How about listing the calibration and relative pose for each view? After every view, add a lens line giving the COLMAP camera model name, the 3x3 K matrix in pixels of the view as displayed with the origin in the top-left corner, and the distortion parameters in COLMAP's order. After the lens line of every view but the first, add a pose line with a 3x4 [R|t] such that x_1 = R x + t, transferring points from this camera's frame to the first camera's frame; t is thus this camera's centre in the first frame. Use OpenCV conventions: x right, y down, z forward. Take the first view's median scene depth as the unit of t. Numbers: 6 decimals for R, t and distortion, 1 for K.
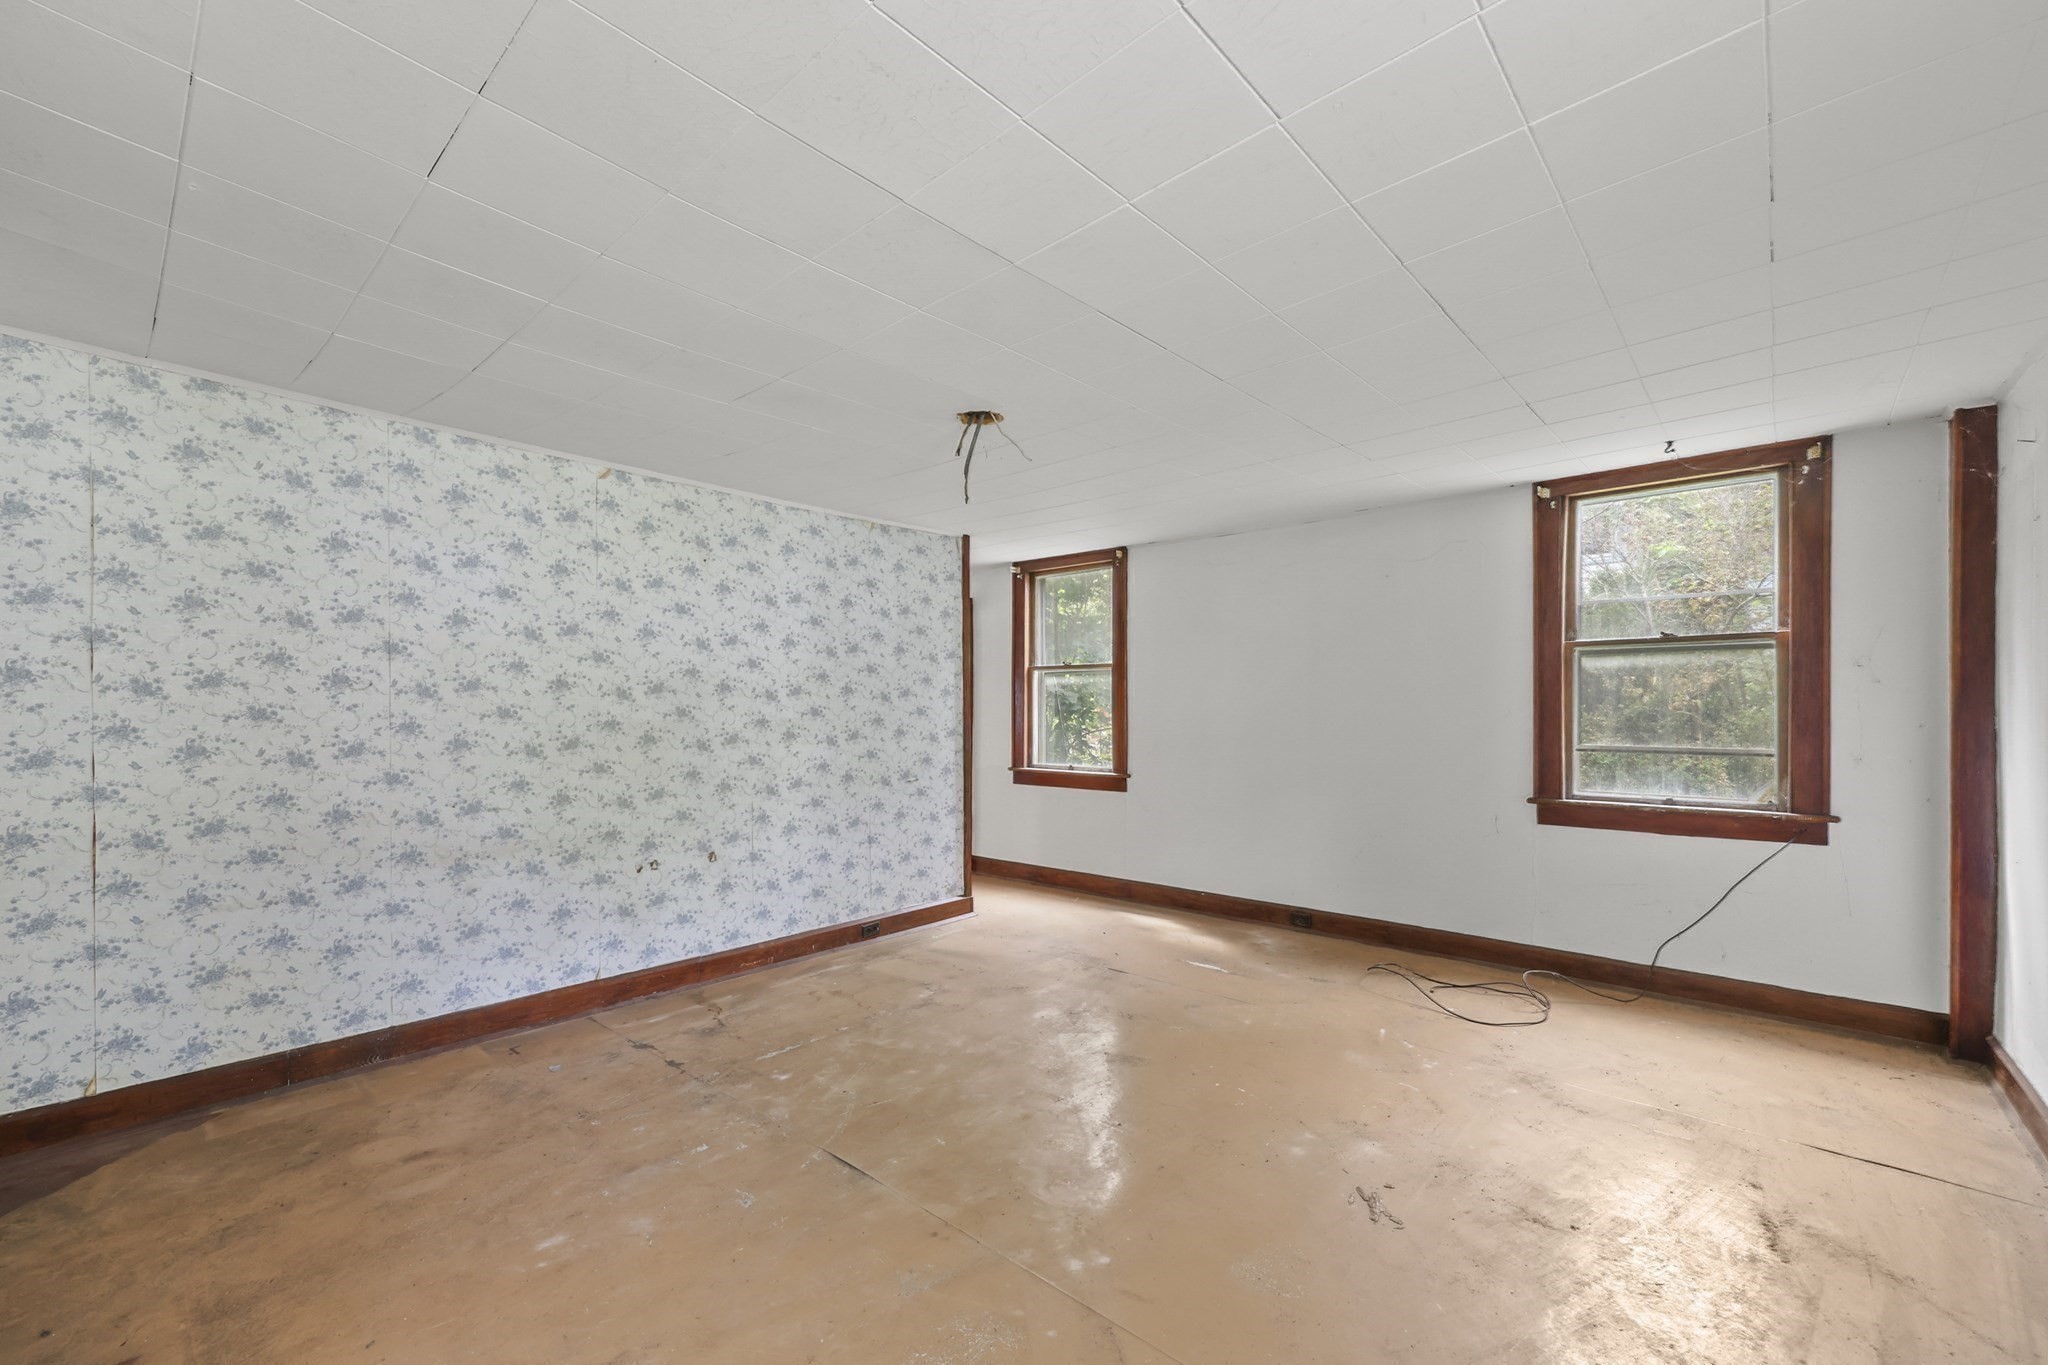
lens RADIAL K [[846.5, 0, 1026.0], [0, 846.5, 710.7], [0, 0, 1]] dist [0.003276, 0.000268]
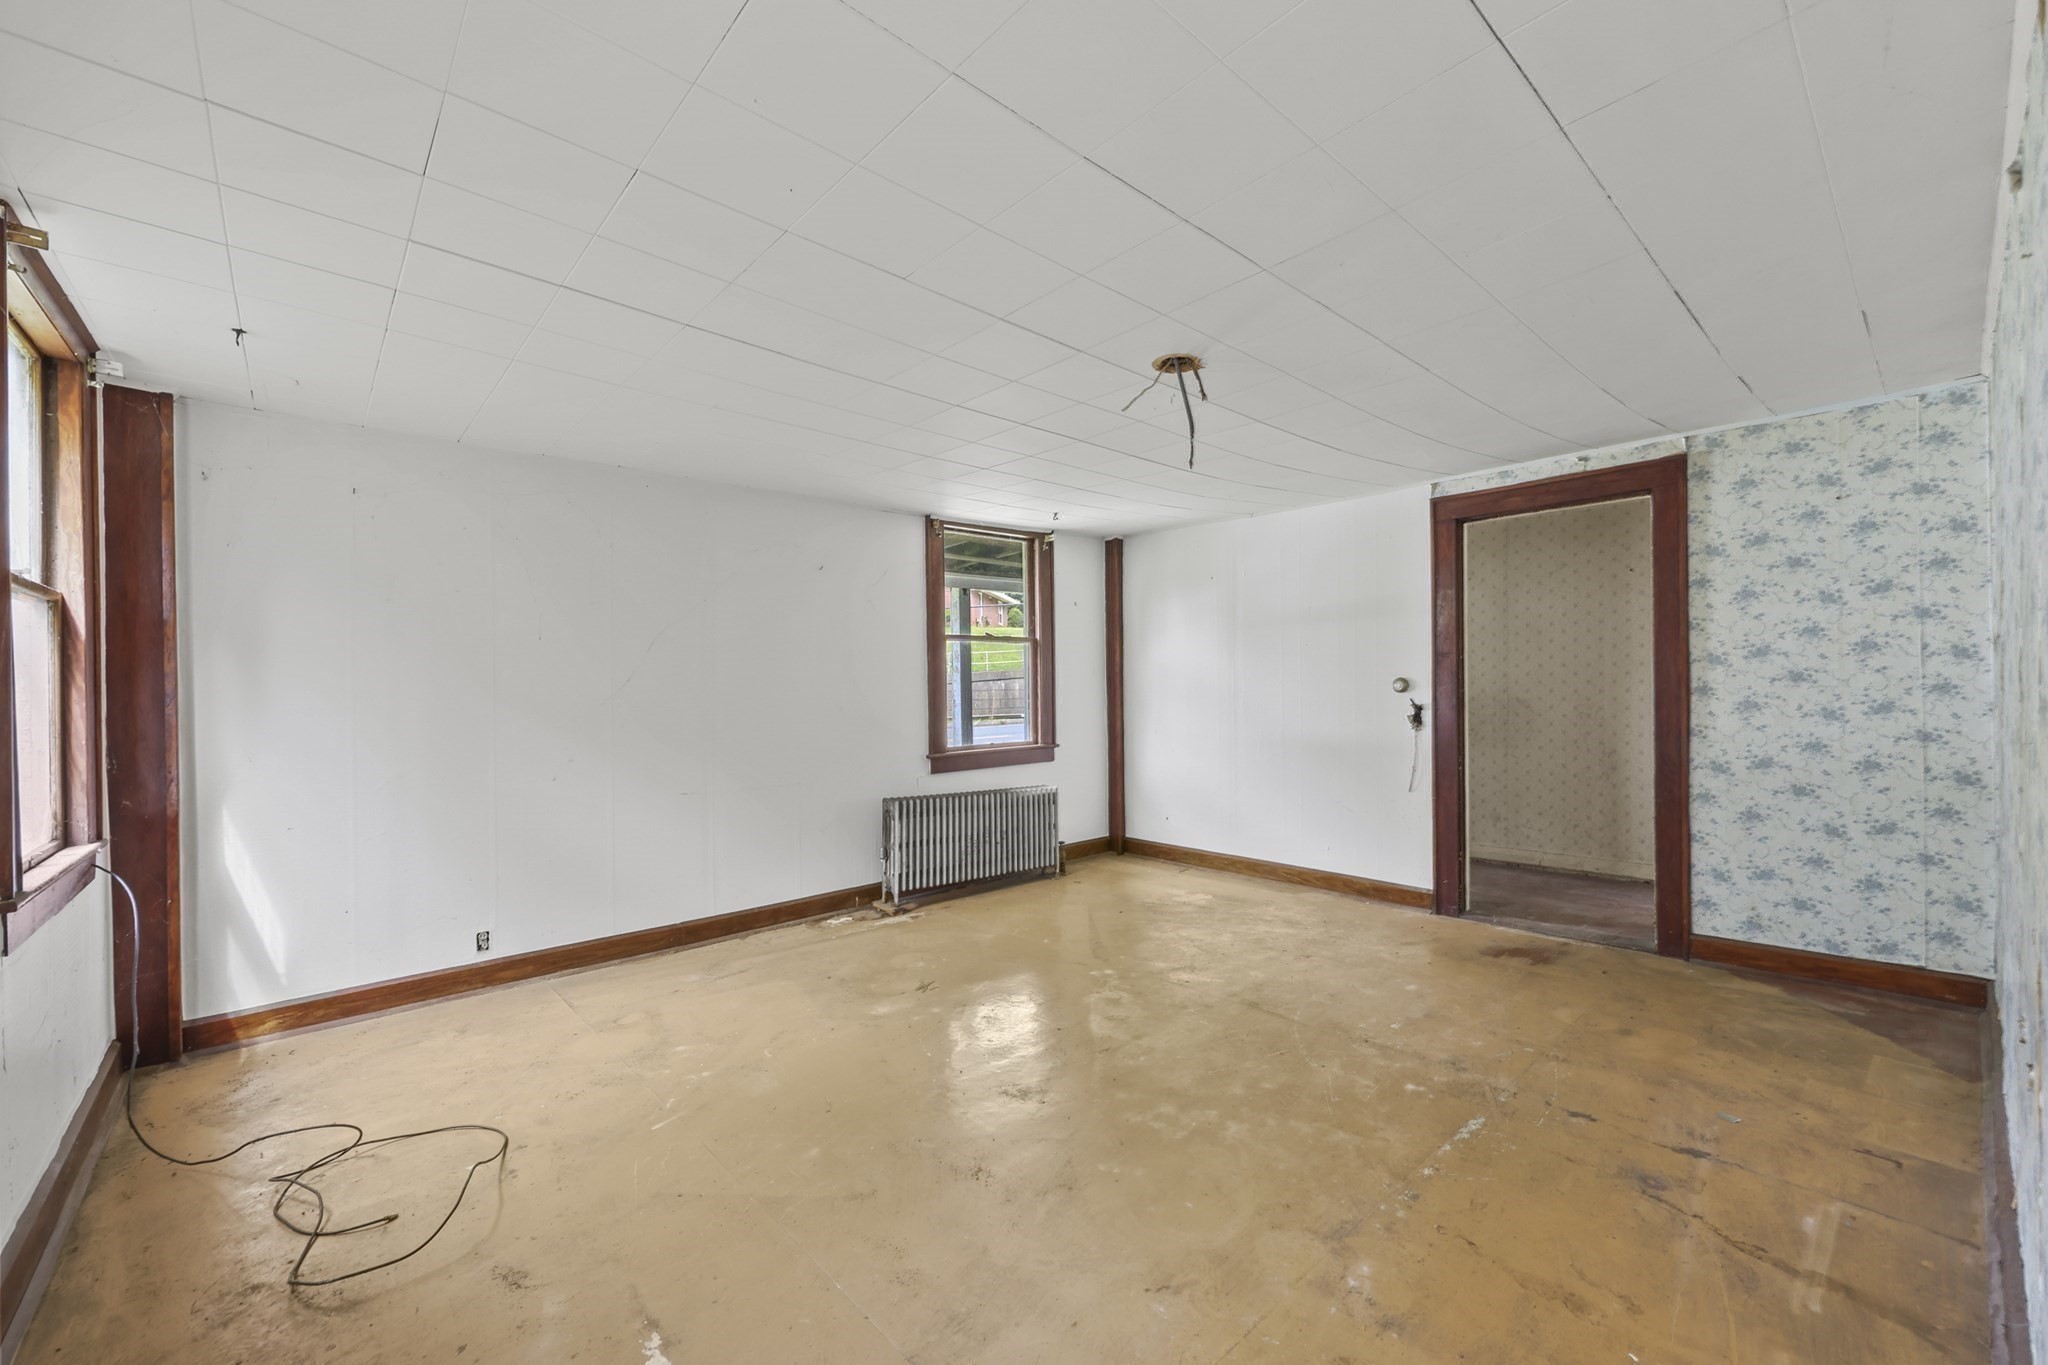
lens RADIAL K [[825.0, 0, 1030.0], [0, 825.0, 688.0], [0, 0, 1]] dist [-0.003254, 0.000246]
pose [[-0.993789, 0.018486, 0.109737, 0.009468], [0.018737, 0.999824, 0.001262, -0.000783], [-0.109694, 0.003310, -0.993960, 1.438284]]
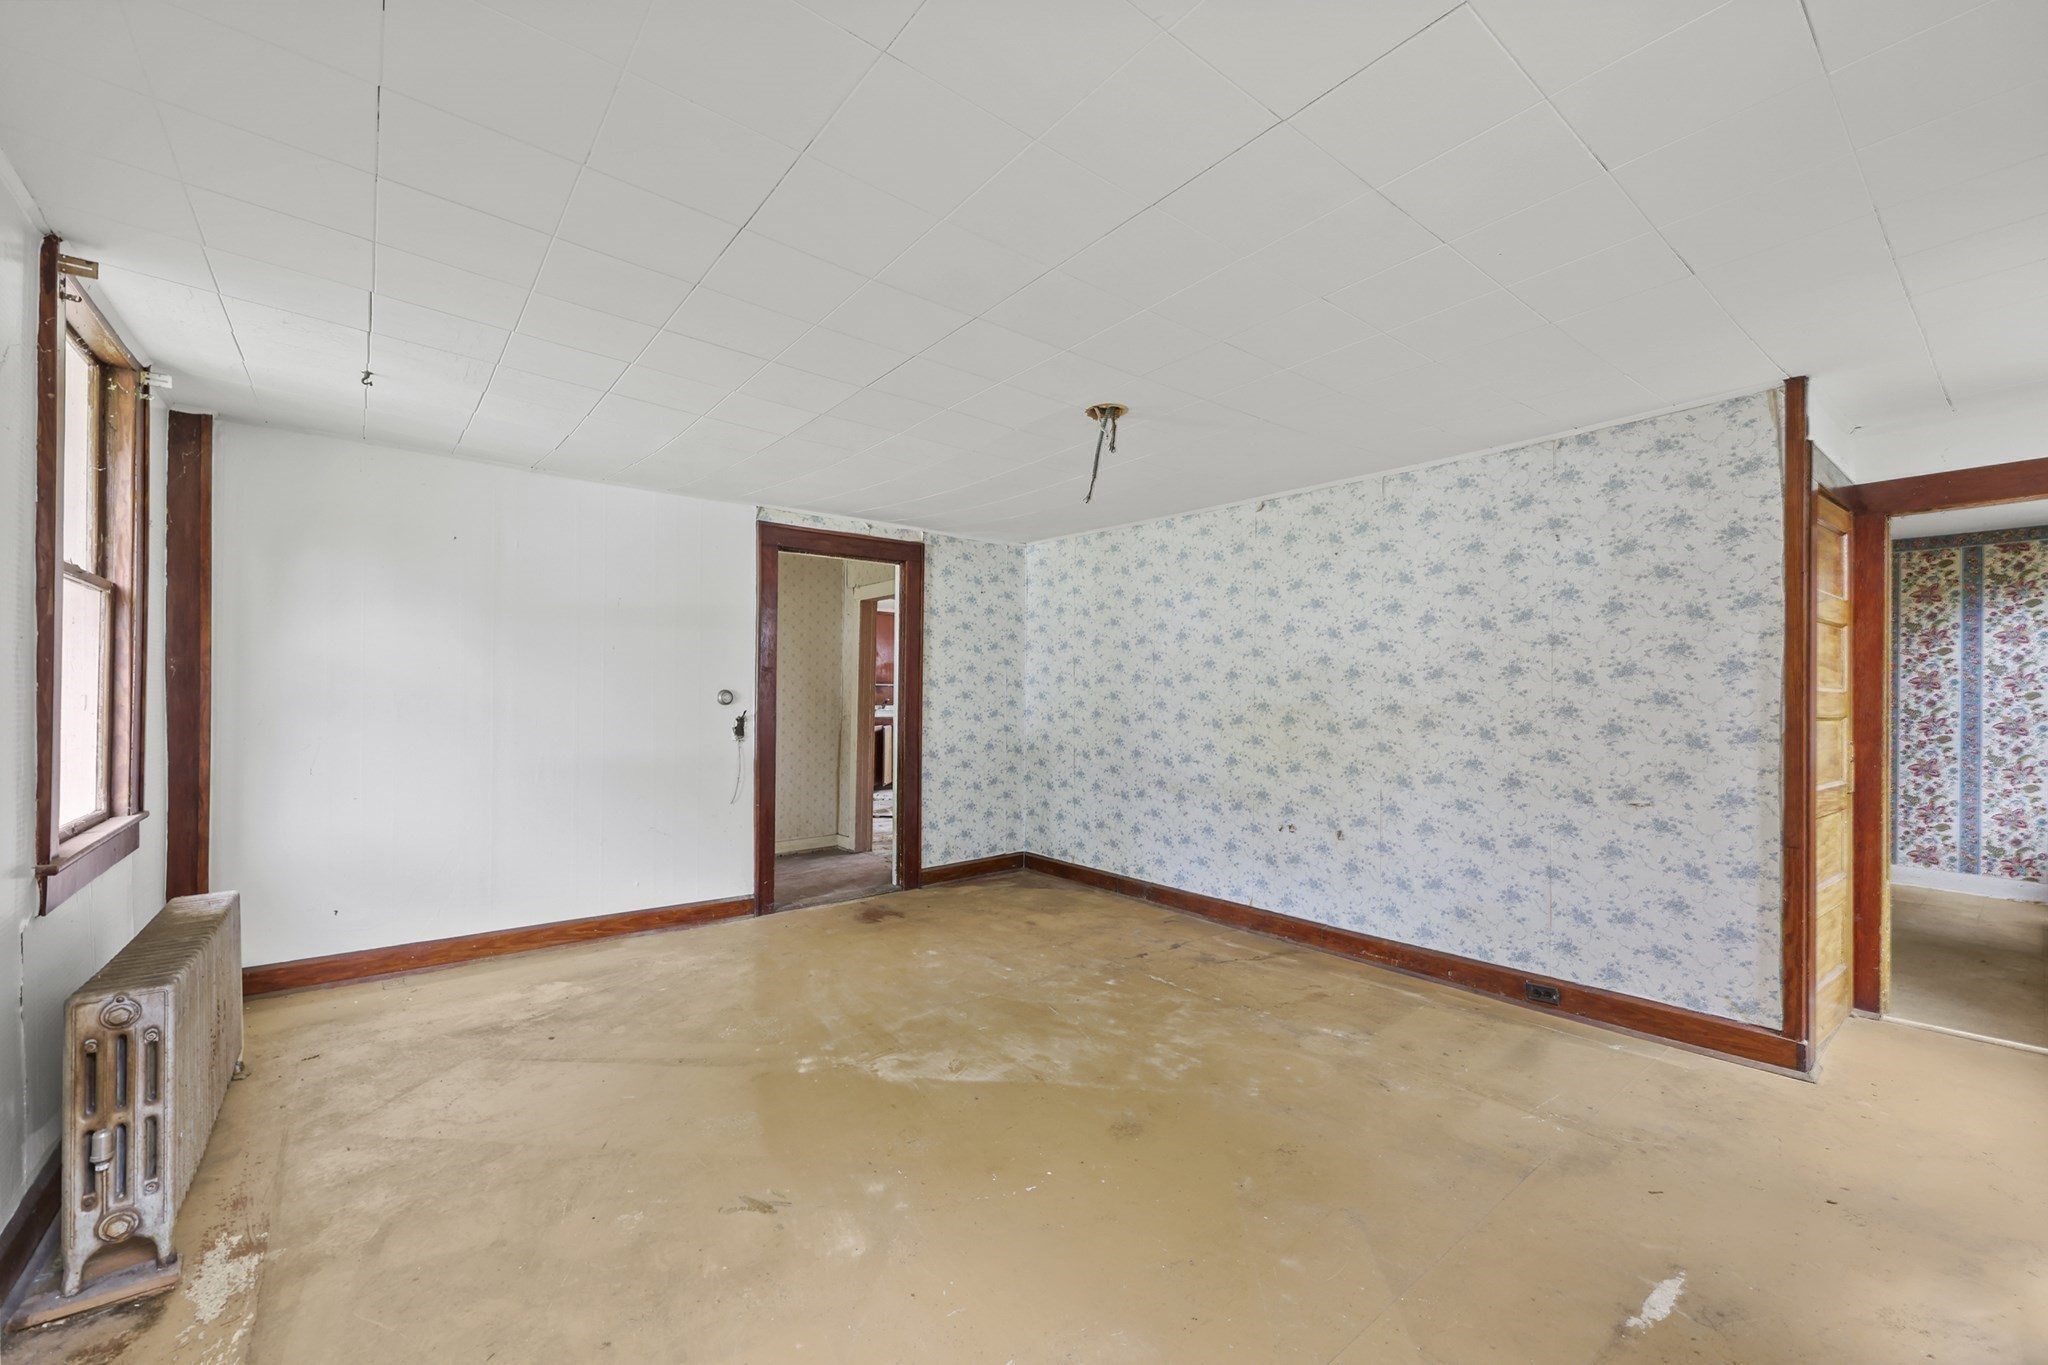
lens RADIAL K [[825.0, 0, 1030.0], [0, 825.0, 688.0], [0, 0, 1]] dist [-0.003254, 0.000246]
pose [[-0.155637, -0.006314, -0.987794, 0.719934], [-0.004284, 0.999974, -0.005717, -0.001875], [0.987805, 0.003342, -0.155660, 0.805574]]
